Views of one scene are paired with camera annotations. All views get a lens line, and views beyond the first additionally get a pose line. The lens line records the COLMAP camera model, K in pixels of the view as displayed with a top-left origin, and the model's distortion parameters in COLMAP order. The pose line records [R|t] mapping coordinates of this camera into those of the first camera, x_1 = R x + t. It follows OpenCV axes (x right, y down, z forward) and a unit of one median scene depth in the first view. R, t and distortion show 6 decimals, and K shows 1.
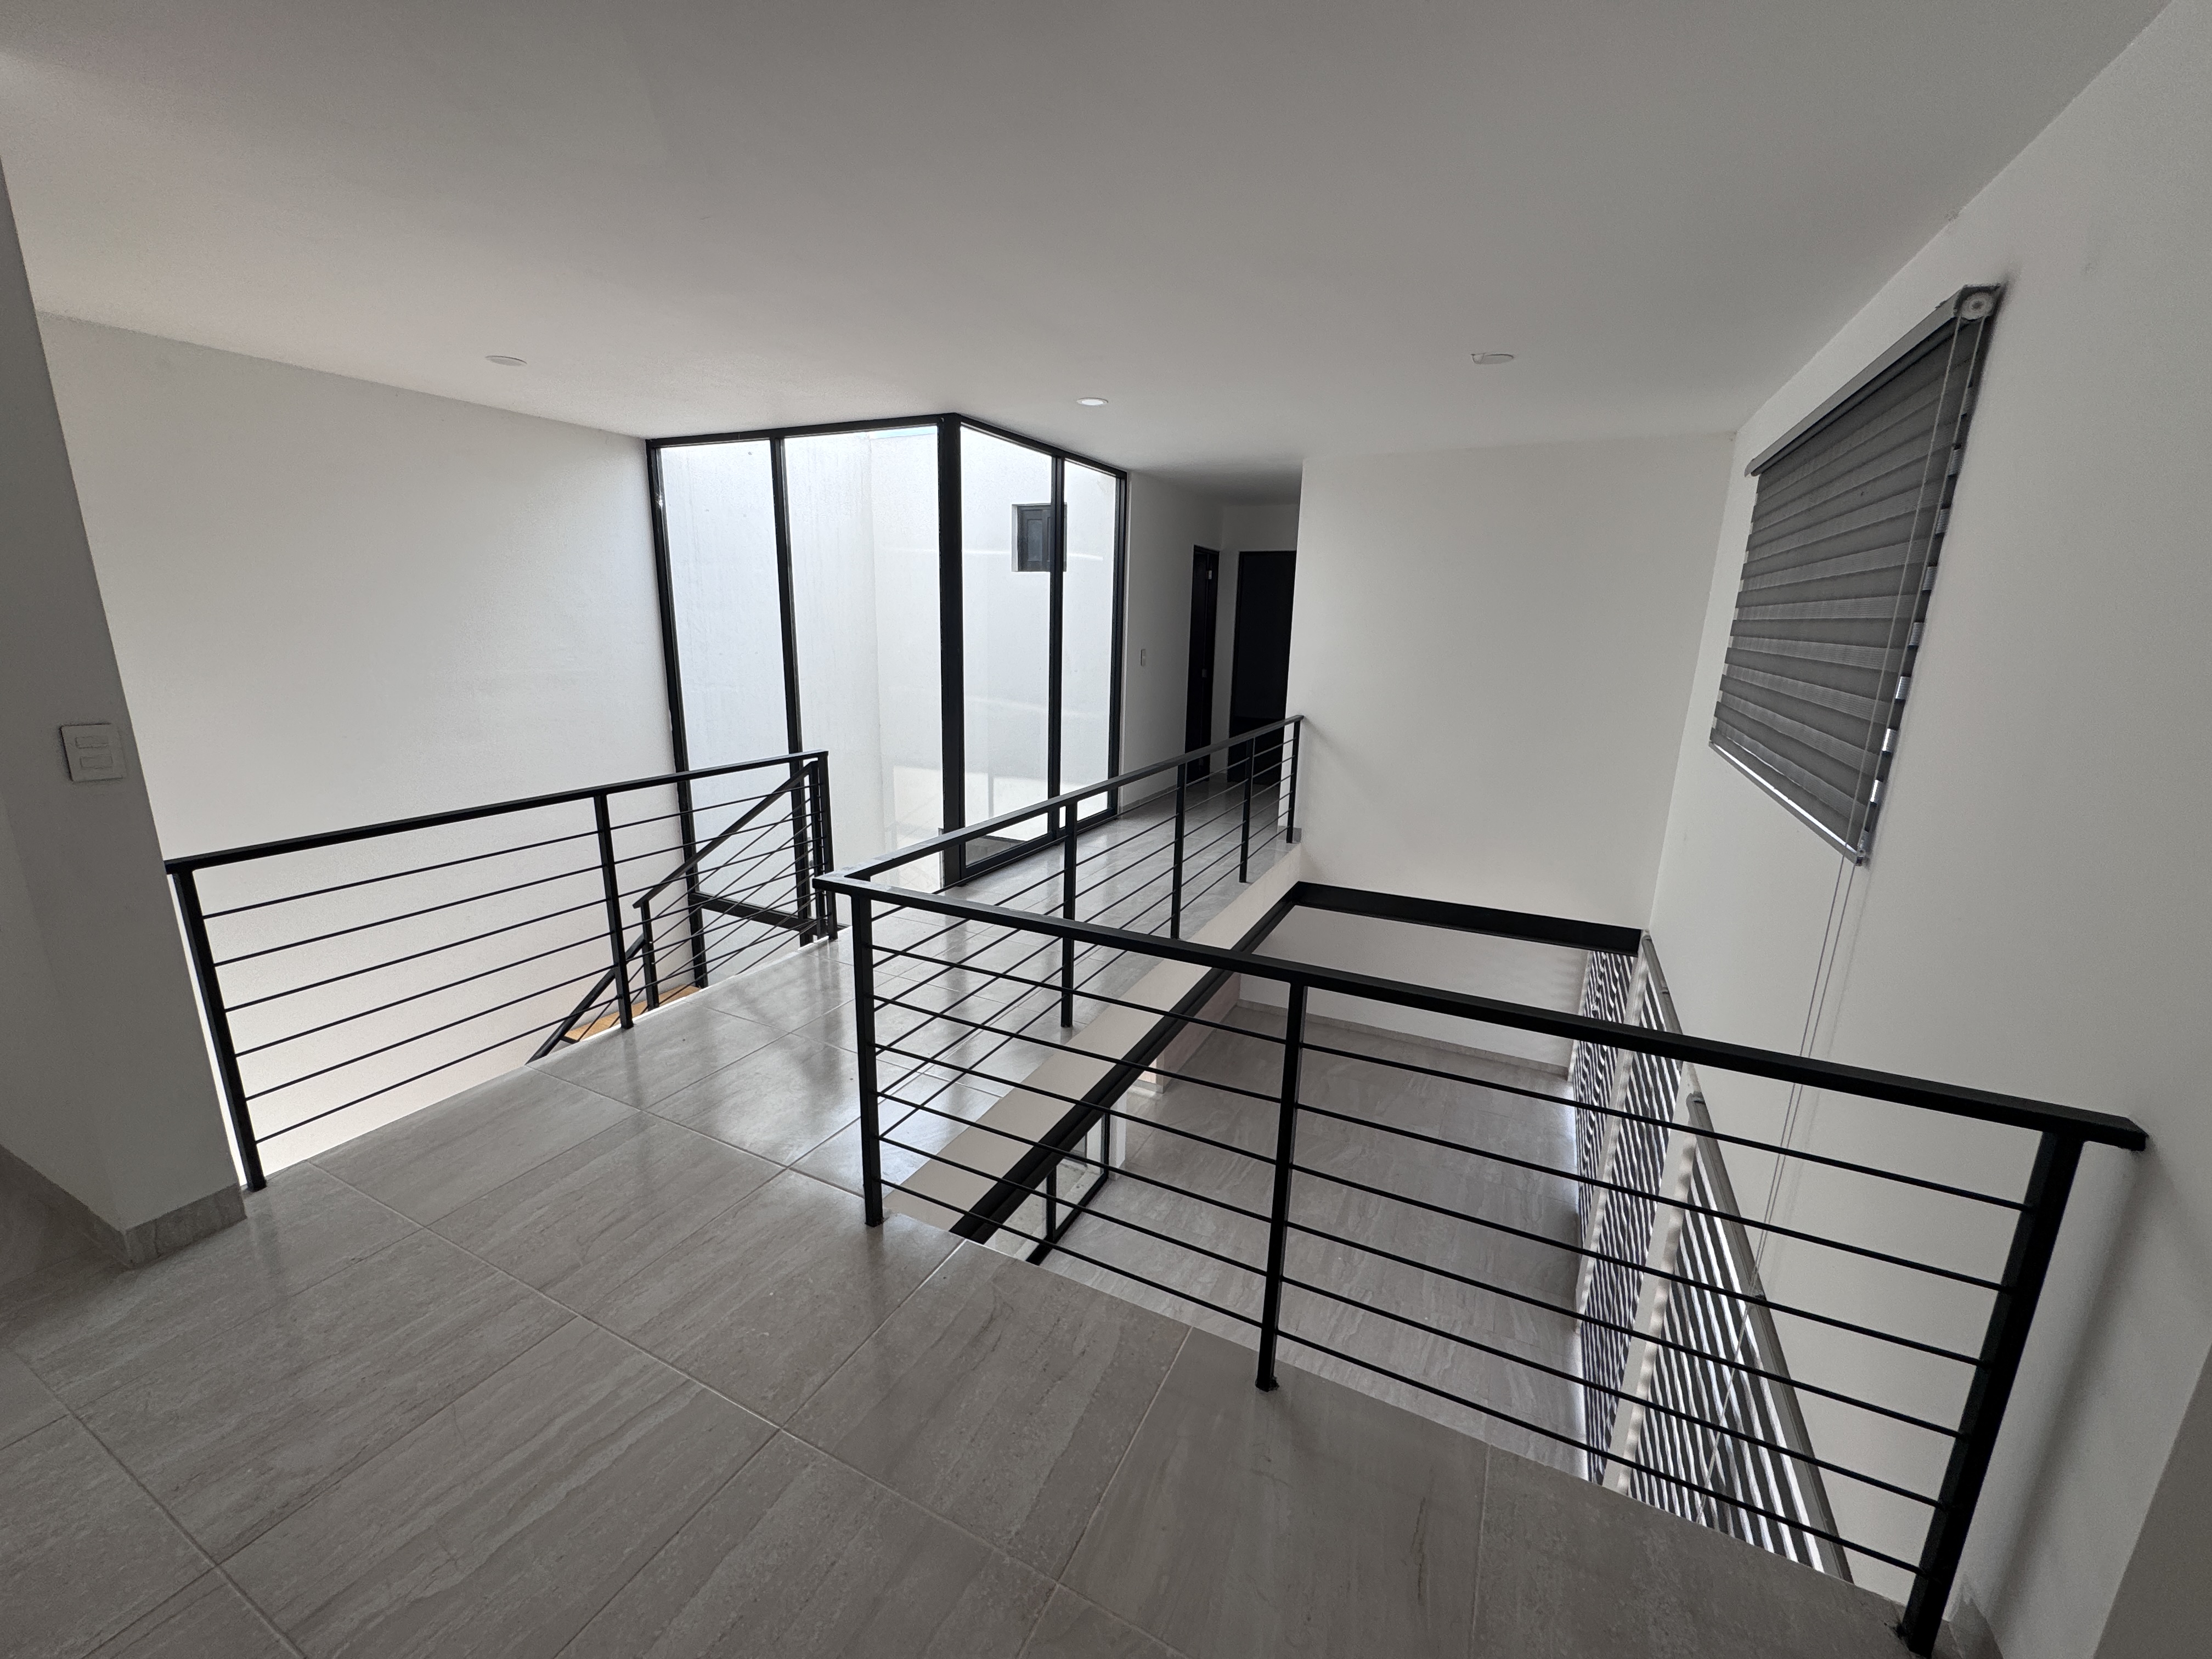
lens RADIAL K [[878.7, 0, 1099.1], [0, 878.7, 835.2], [0, 0, 1]] dist [-0.004487, 0.001013]
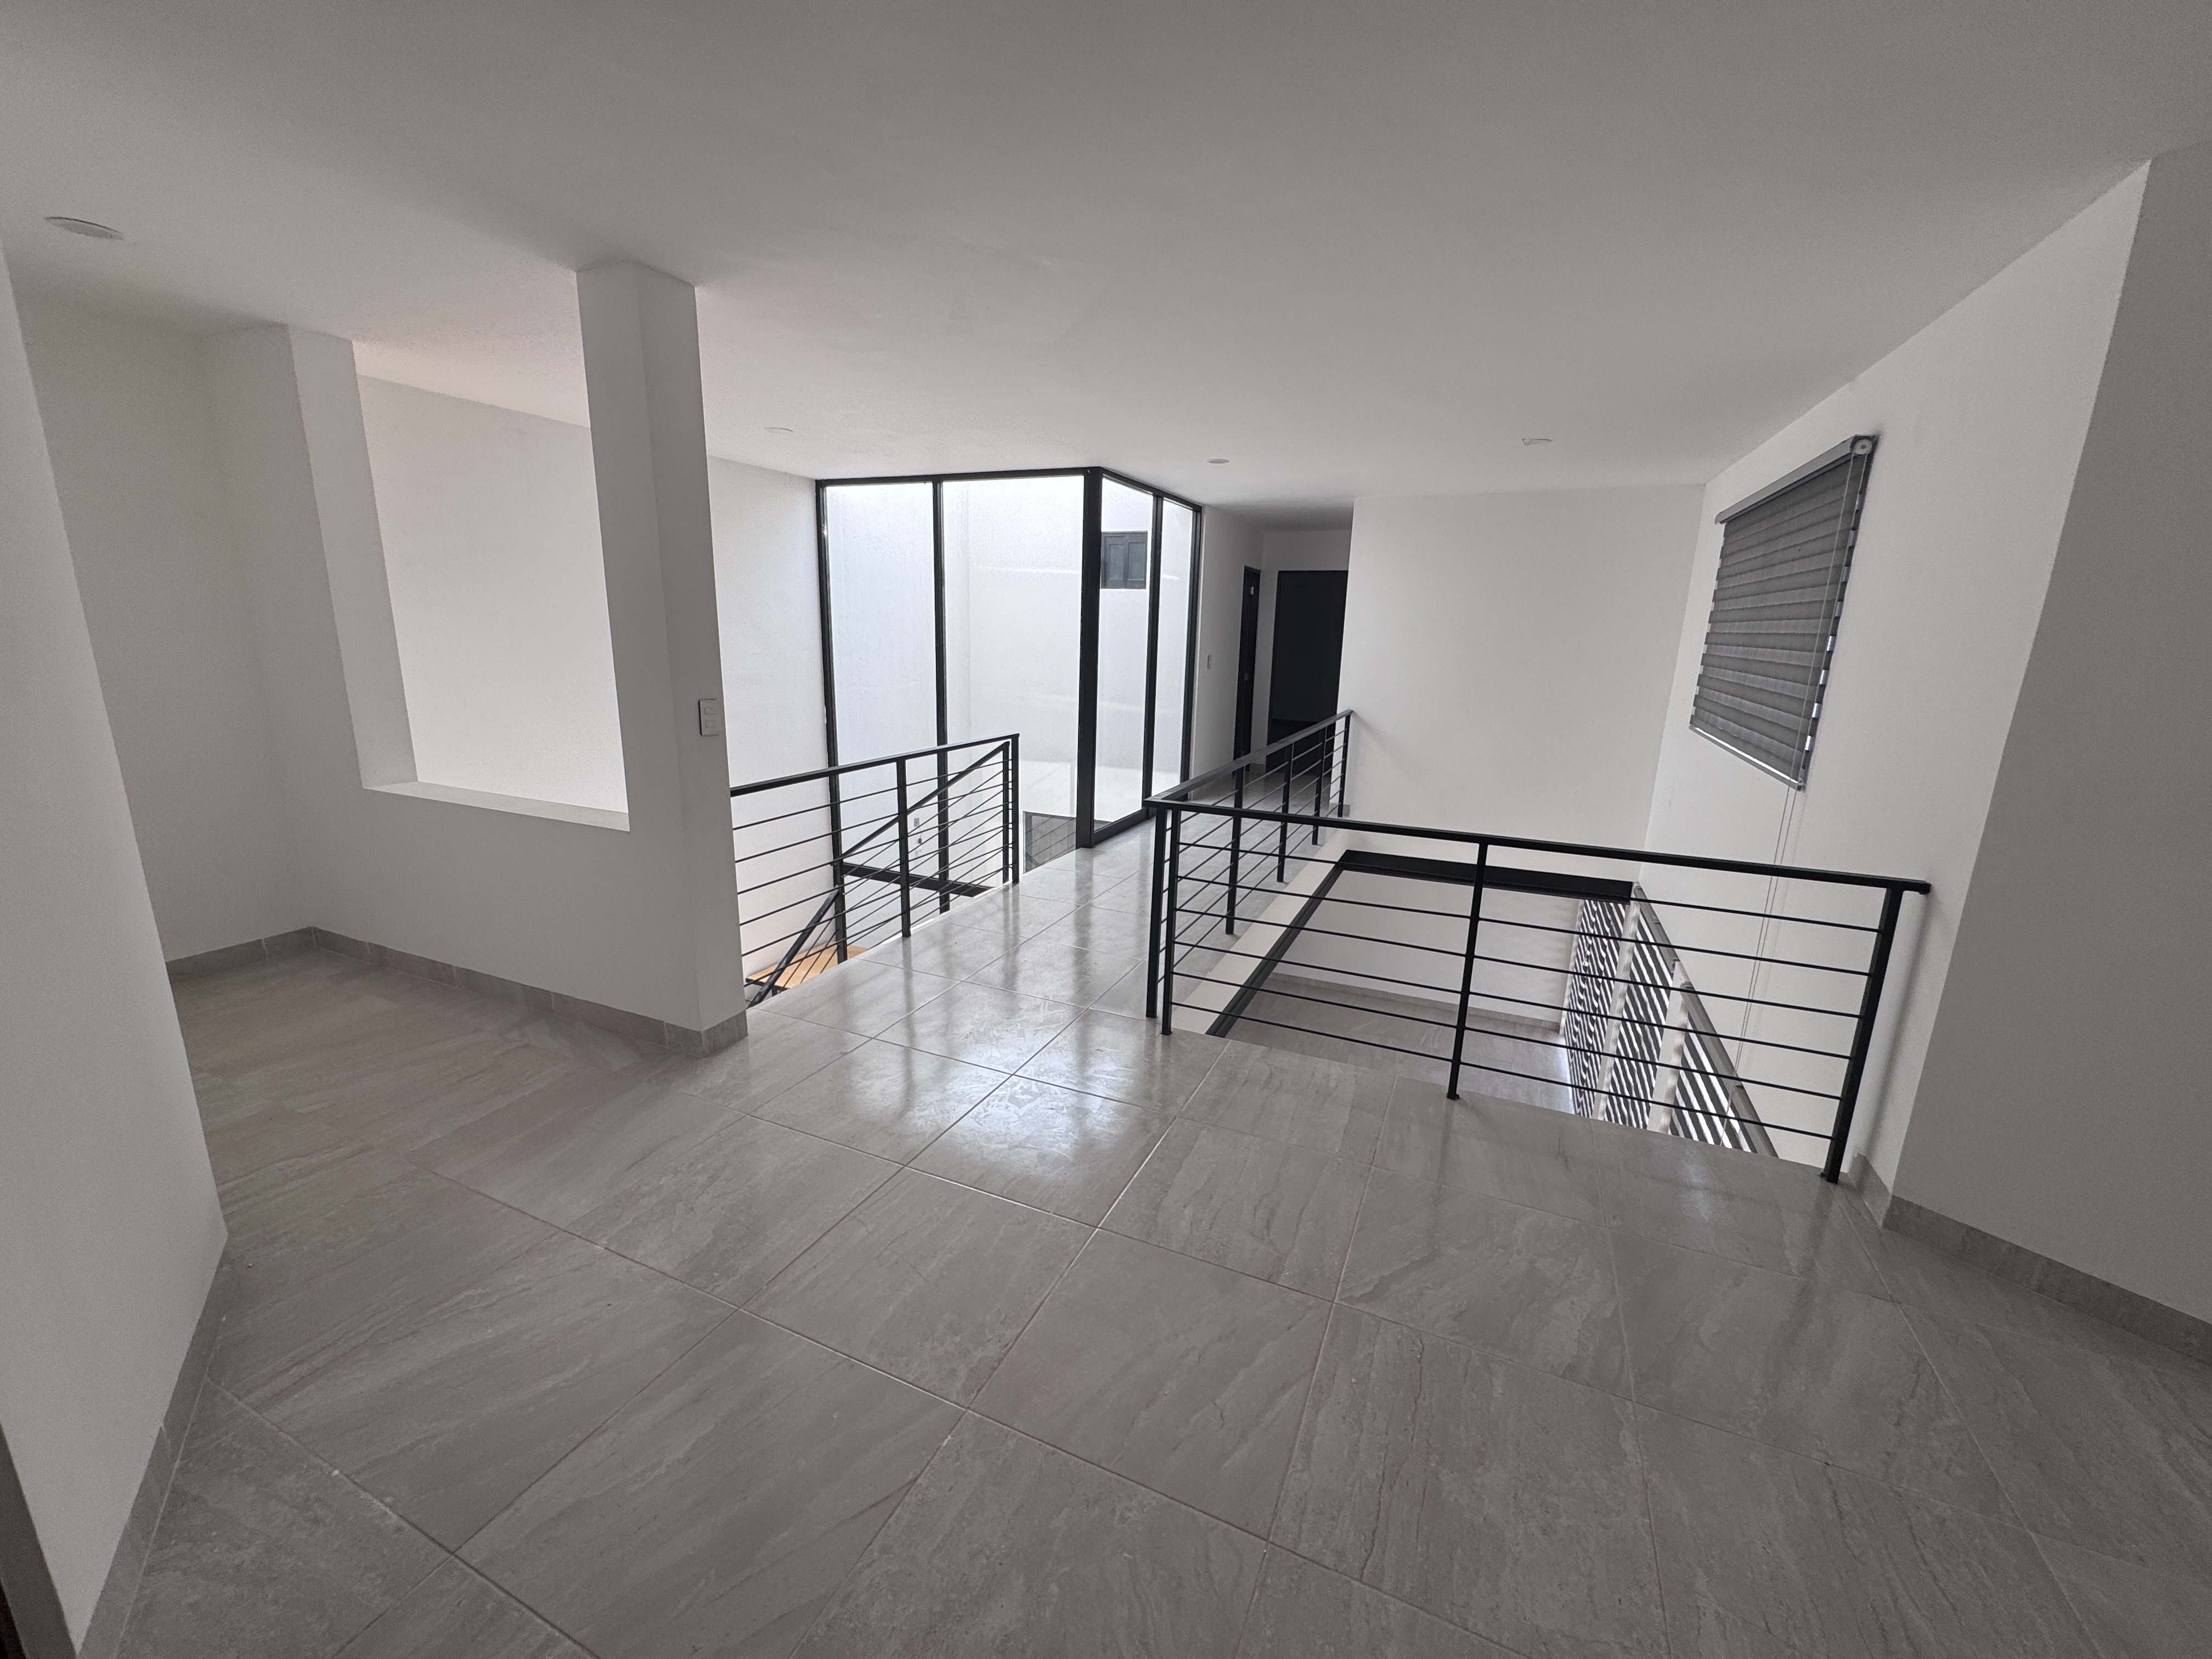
lens RADIAL K [[878.7, 0, 1101.0], [0, 878.7, 838.7], [0, 0, 1]] dist [-0.004487, 0.001013]
pose [[0.999308, -0.006882, 0.036551, -0.239300], [0.007083, 0.999961, -0.005356, 0.065559], [-0.036512, 0.005611, 0.999317, -0.284423]]
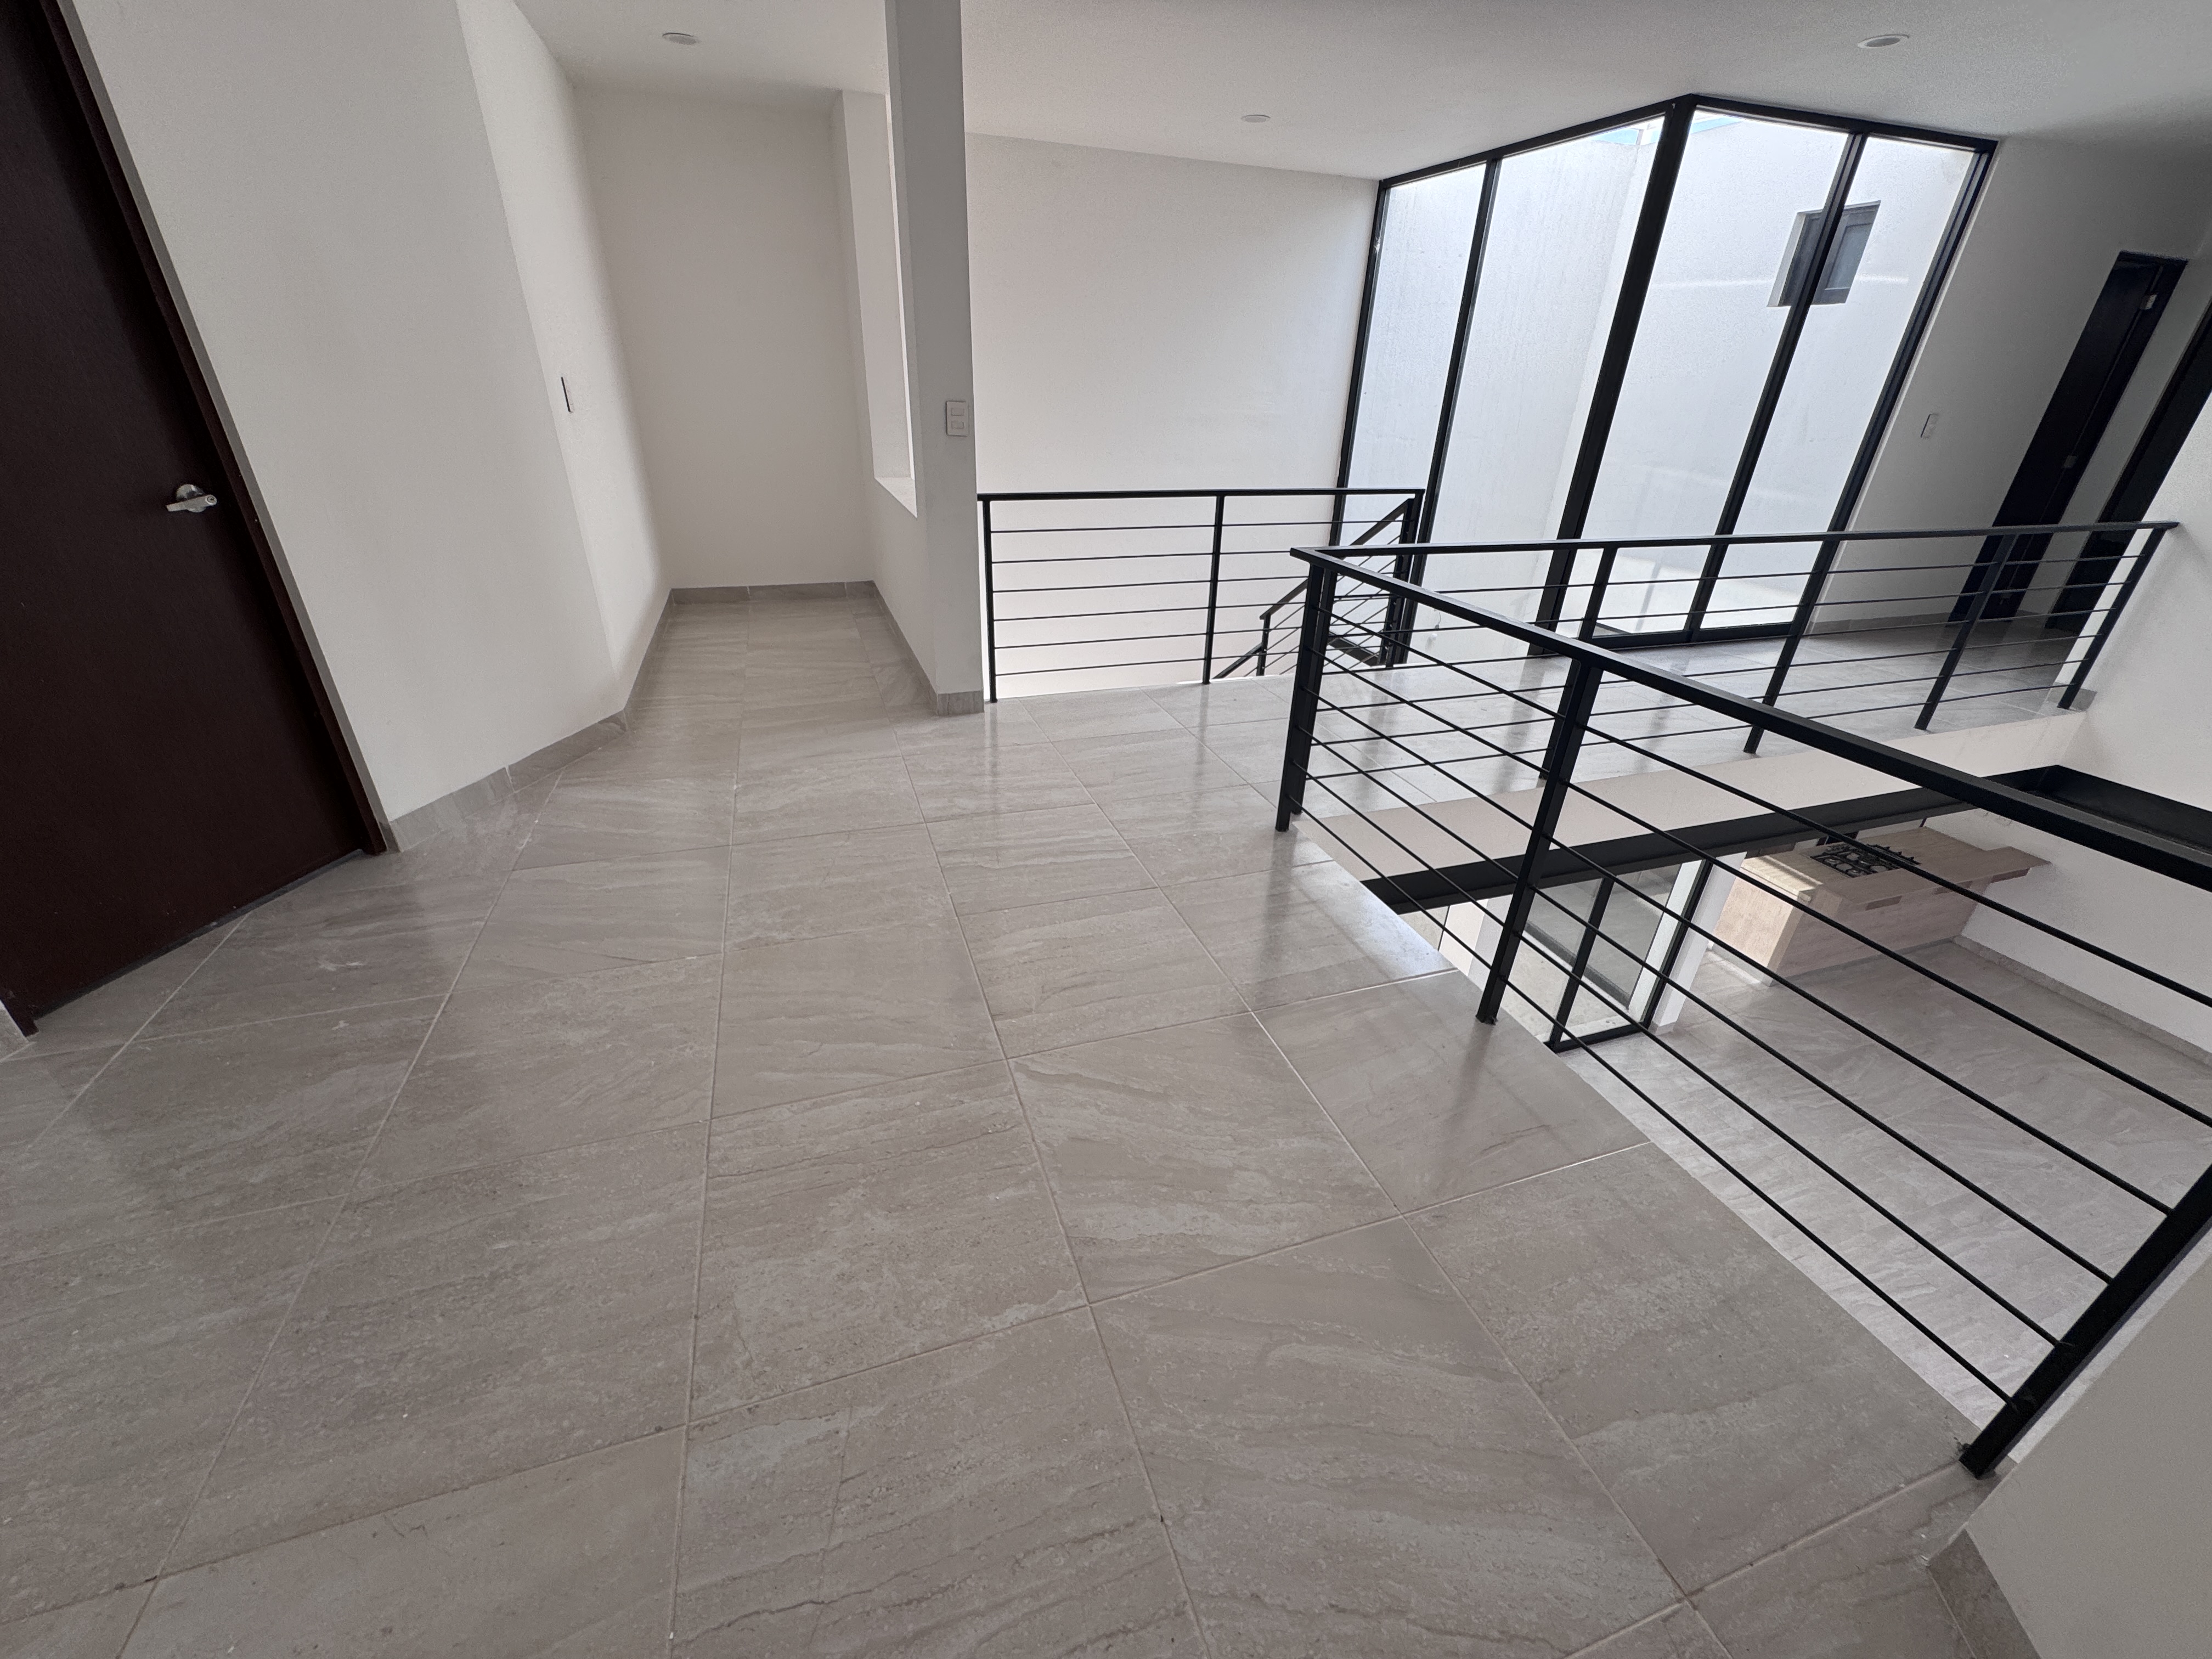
lens RADIAL K [[878.7, 0, 1108.3], [0, 878.7, 831.4], [0, 0, 1]] dist [-0.004487, 0.001013]
pose [[0.712622, 0.322582, -0.622986, 0.219889], [-0.179518, 0.942298, 0.282575, 0.065643], [0.678191, -0.089532, 0.729411, -0.083613]]
